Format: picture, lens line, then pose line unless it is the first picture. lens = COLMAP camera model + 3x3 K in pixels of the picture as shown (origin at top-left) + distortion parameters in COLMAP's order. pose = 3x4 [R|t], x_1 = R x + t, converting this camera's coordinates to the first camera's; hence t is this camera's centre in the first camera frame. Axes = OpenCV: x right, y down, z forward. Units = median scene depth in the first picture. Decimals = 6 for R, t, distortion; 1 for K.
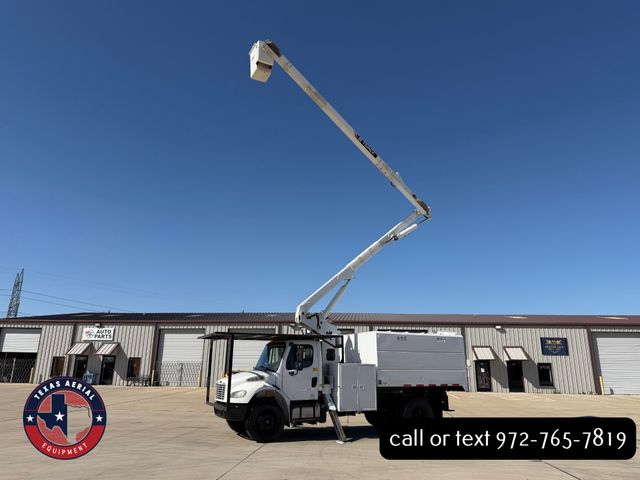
lens RADIAL K [[452.5, 0, 320.0], [0, 452.5, 240.0], [0, 0, 1]] dist [0.069162, -0.099424]
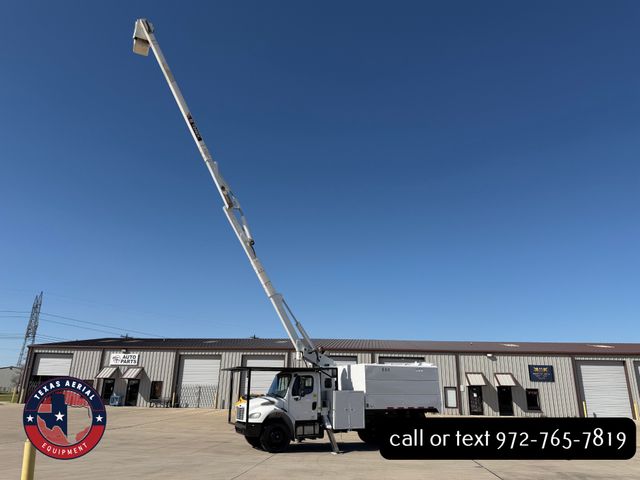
lens RADIAL K [[452.5, 0, 320.0], [0, 452.5, 240.0], [0, 0, 1]] dist [0.069162, -0.099424]
pose [[0.999728, -0.001178, -0.023278, 0.013021], [0.000153, 0.999031, -0.044004, -0.036077], [0.023308, 0.043988, 0.998760, -0.111550]]
